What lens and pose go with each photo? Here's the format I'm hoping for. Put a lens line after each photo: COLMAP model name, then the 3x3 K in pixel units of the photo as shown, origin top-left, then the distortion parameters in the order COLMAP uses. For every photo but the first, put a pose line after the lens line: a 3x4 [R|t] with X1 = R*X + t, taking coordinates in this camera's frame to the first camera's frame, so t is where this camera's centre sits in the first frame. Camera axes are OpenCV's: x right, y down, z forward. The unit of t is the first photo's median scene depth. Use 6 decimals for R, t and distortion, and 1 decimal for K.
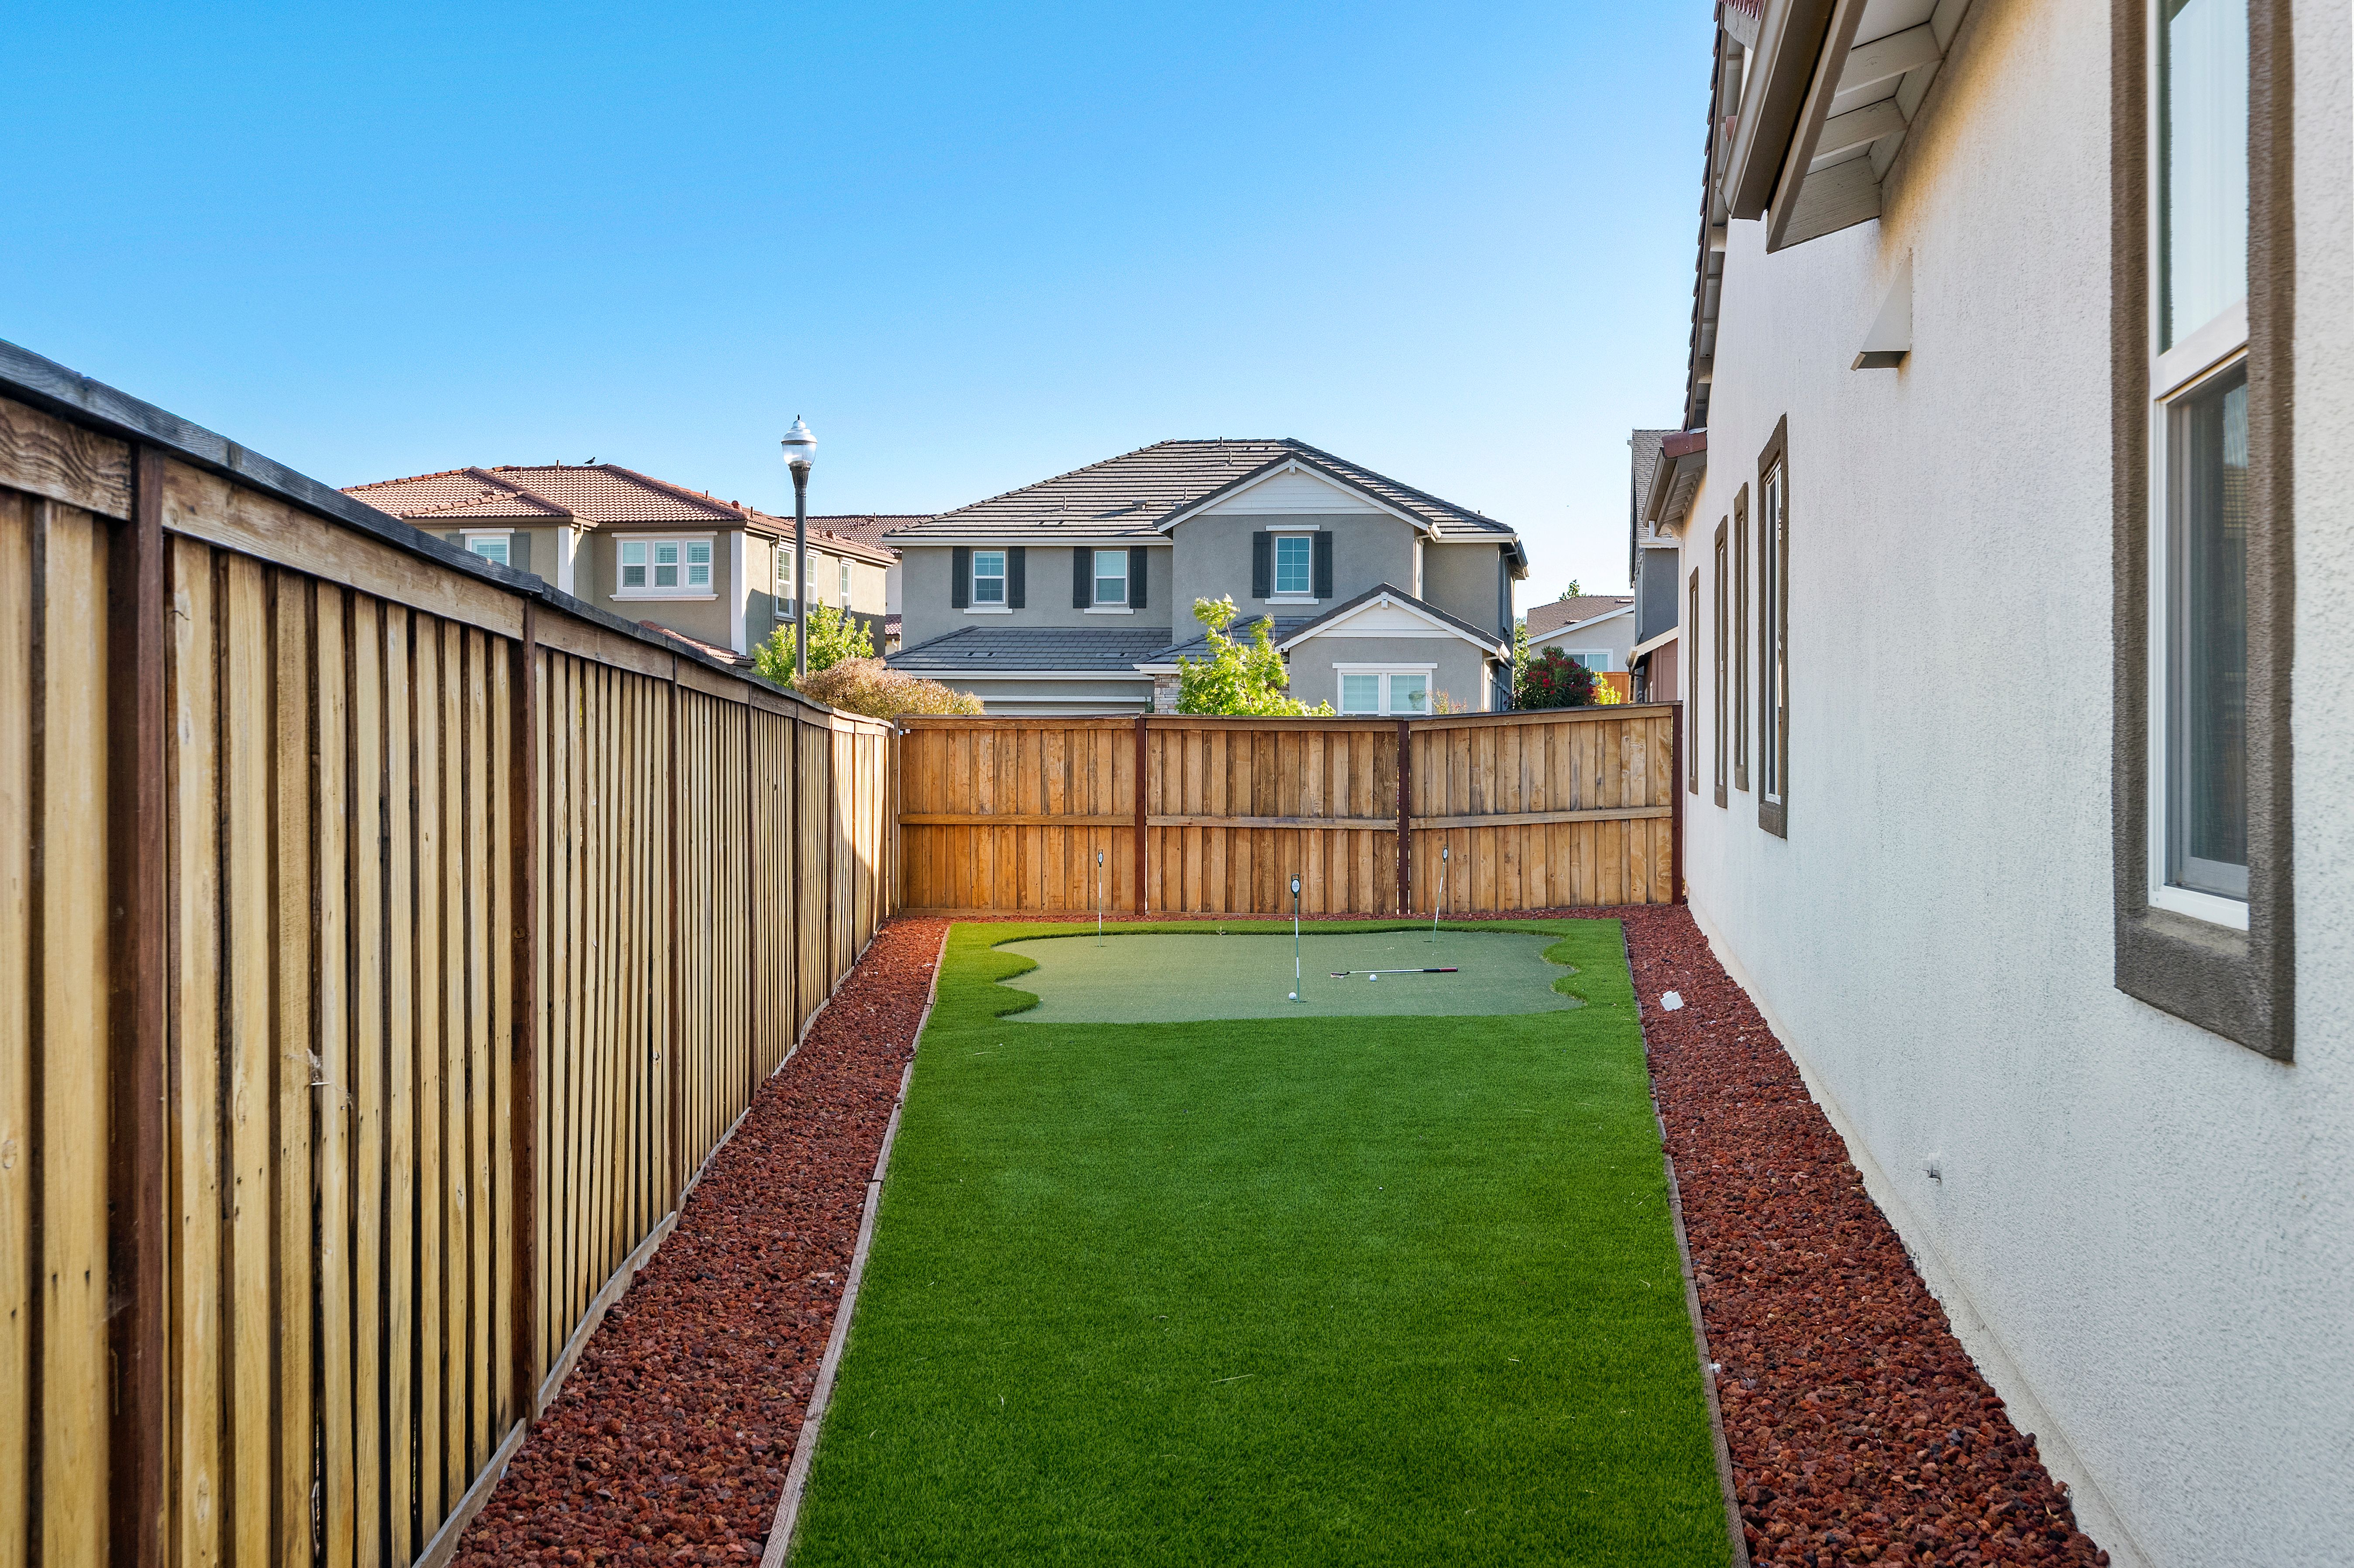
lens RADIAL K [[2447.0, 0, 1186.8], [0, 2447.0, 782.0], [0, 0, 1]] dist [0.001906, 0.000000]
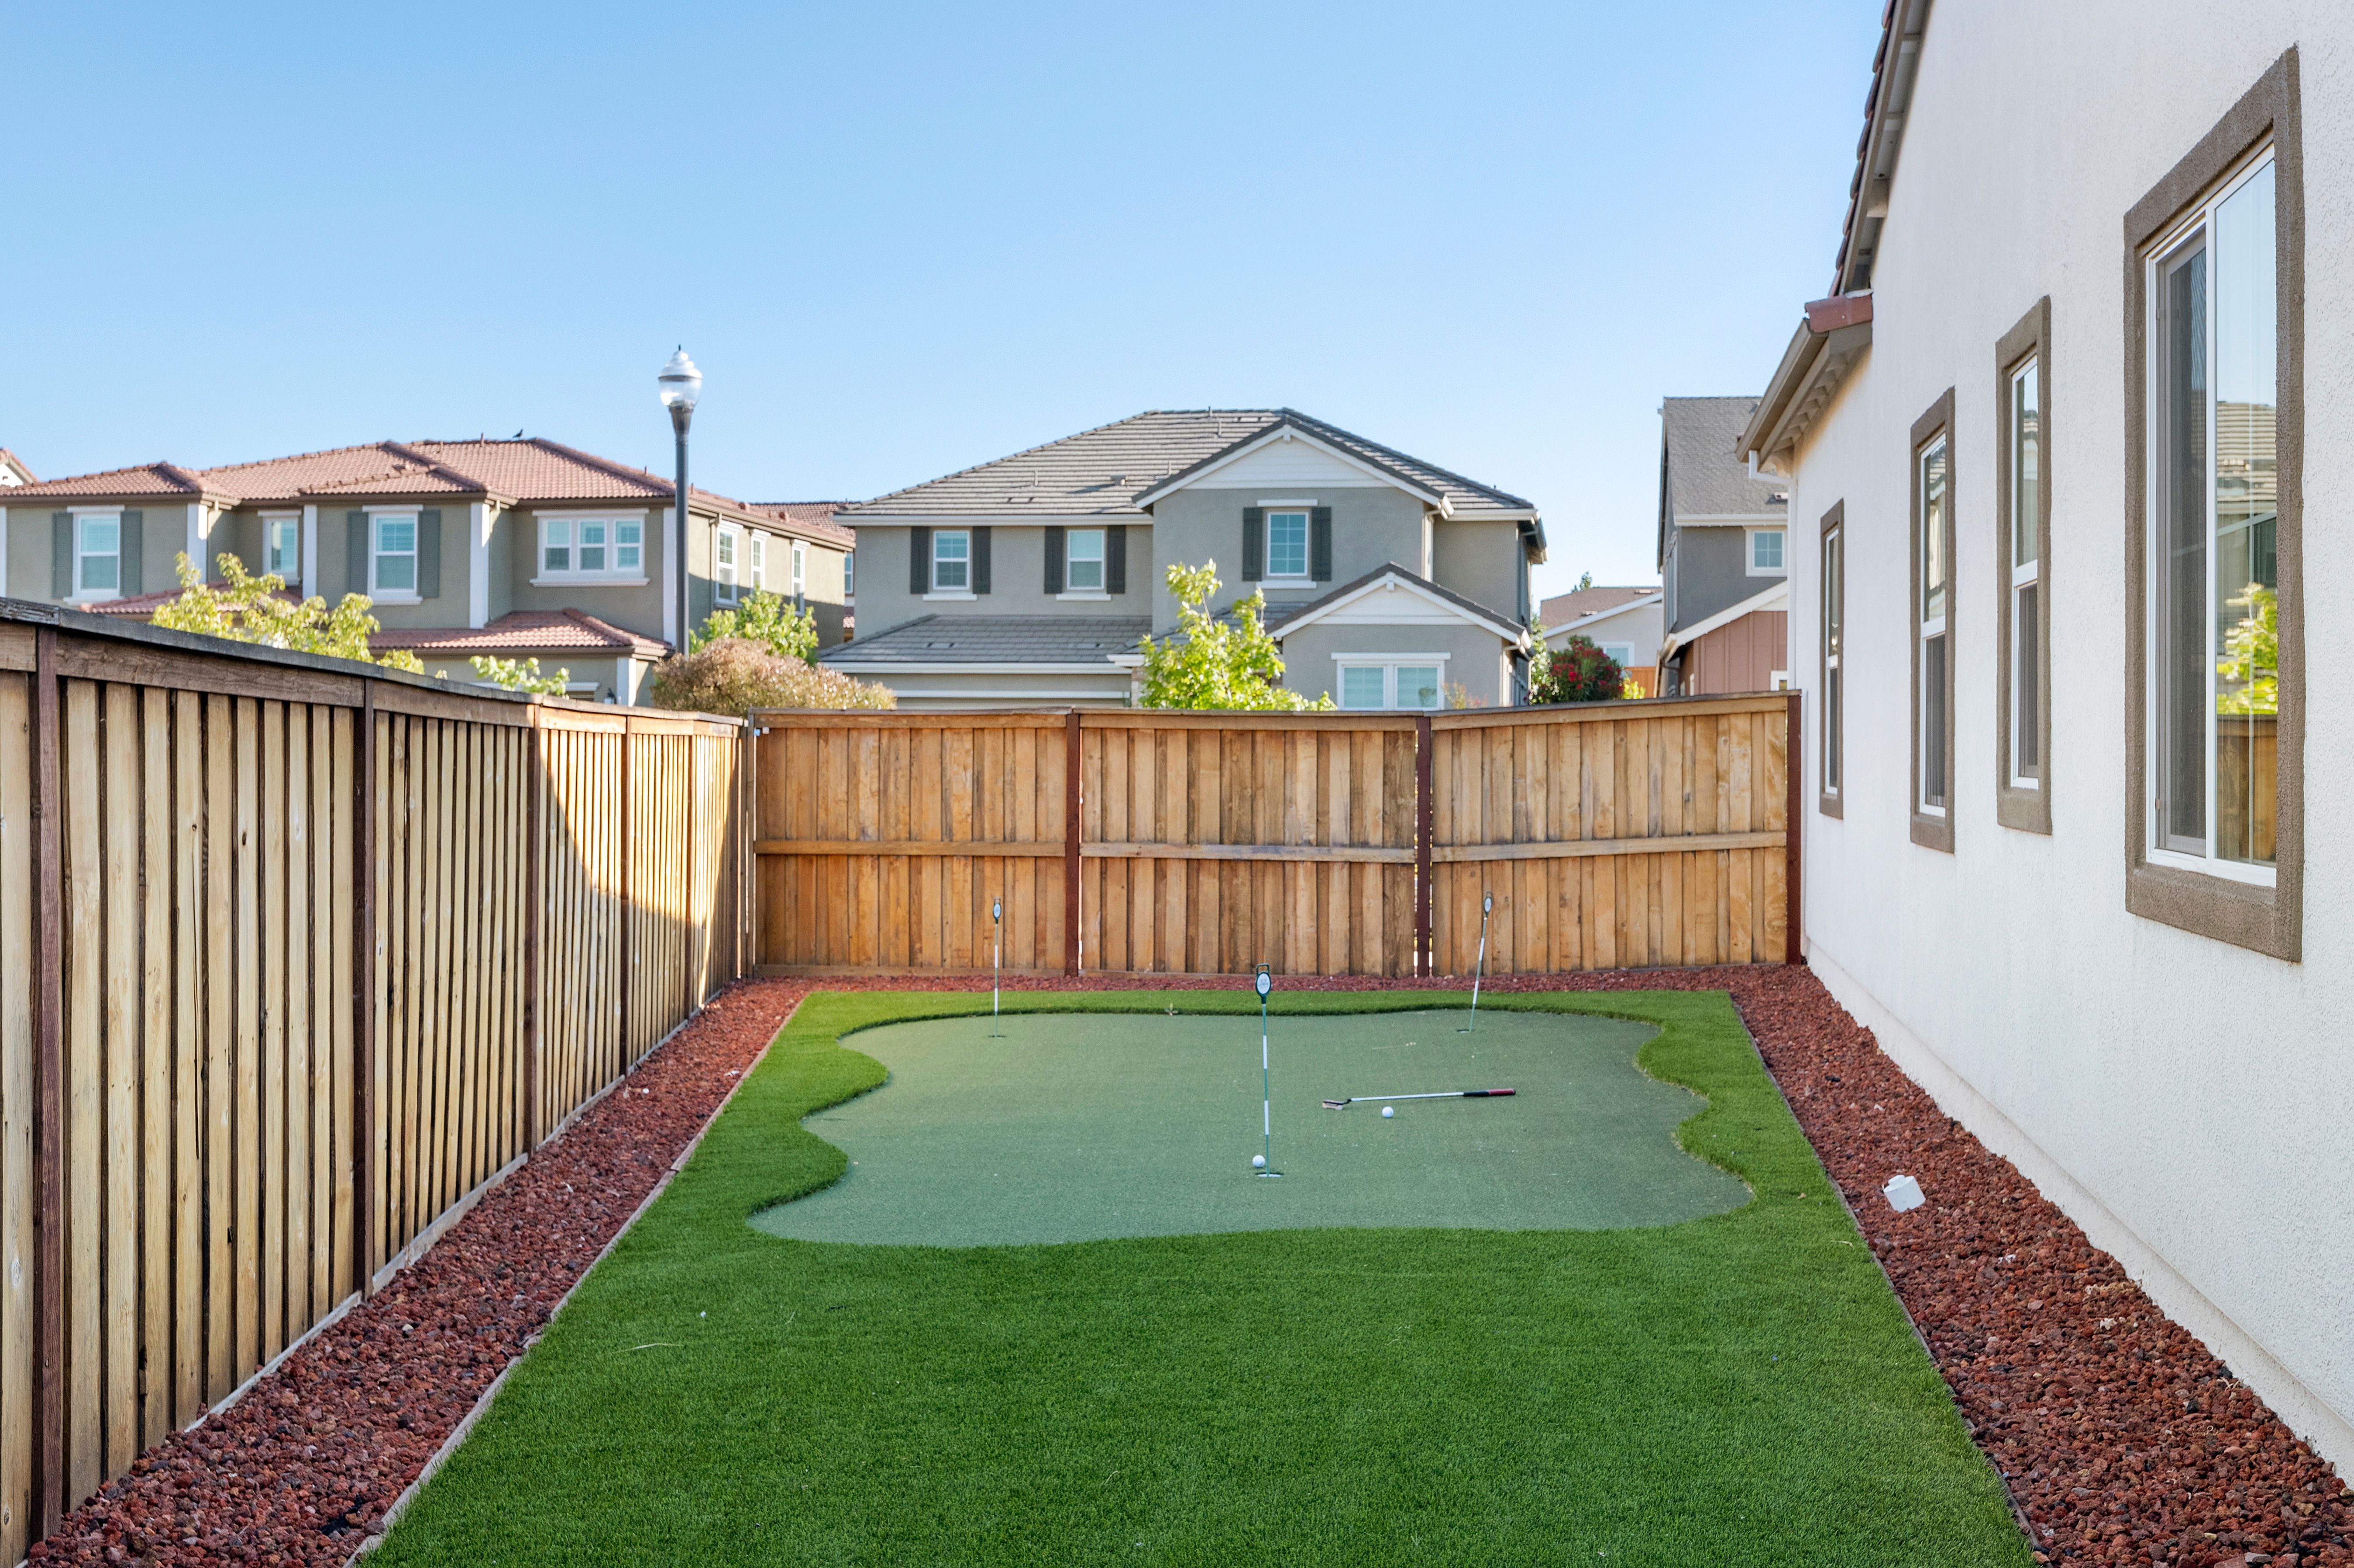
lens RADIAL K [[2447.0, 0, 1167.1], [0, 2447.0, 786.7], [0, 0, 1]] dist [0.001906, 0.000000]
pose [[0.999965, 0.000175, -0.008381, 0.011868], [-0.000156, 0.999997, 0.002265, -0.003791], [0.008381, -0.002264, 0.999962, 0.180661]]
